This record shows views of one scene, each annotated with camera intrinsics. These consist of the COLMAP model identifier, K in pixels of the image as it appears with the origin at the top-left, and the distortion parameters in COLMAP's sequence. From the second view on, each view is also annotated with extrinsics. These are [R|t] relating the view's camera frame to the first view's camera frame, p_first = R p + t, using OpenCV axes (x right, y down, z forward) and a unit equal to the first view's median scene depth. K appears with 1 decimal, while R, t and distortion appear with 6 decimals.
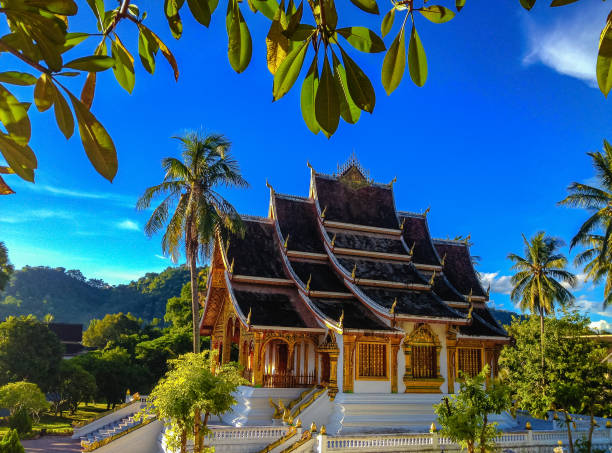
lens RADIAL K [[589.0, 0, 298.9], [0, 589.0, 226.1], [0, 0, 1]] dist [0.008441, 0.002281]
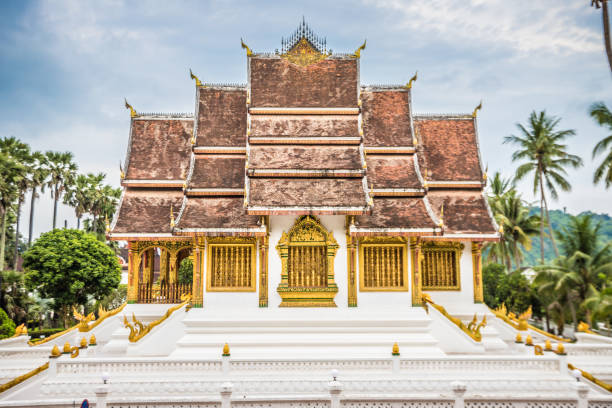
lens RADIAL K [[568.1, 0, 306.0], [0, 568.1, 204.0], [0, 0, 1]] dist [-0.008618, 0.241162]
pose [[0.924386, -0.083359, -0.372238, 0.478096], [0.112880, 0.991903, 0.058190, 0.104431], [0.364374, -0.095808, 0.926311, 0.317921]]
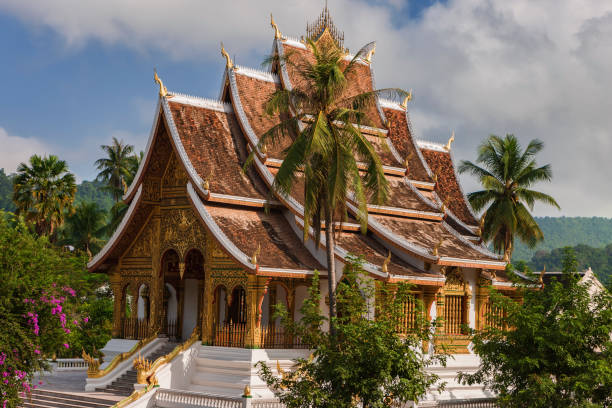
lens RADIAL K [[1218.1, 0, 306.0], [0, 1218.1, 204.0], [0, 0, 1]] dist [-0.022381, -0.036716]
pose [[0.926275, 0.037321, 0.374996, -0.570878], [-0.091729, 0.987484, 0.128303, -0.103450], [-0.365514, -0.153242, 0.918105, -0.384181]]
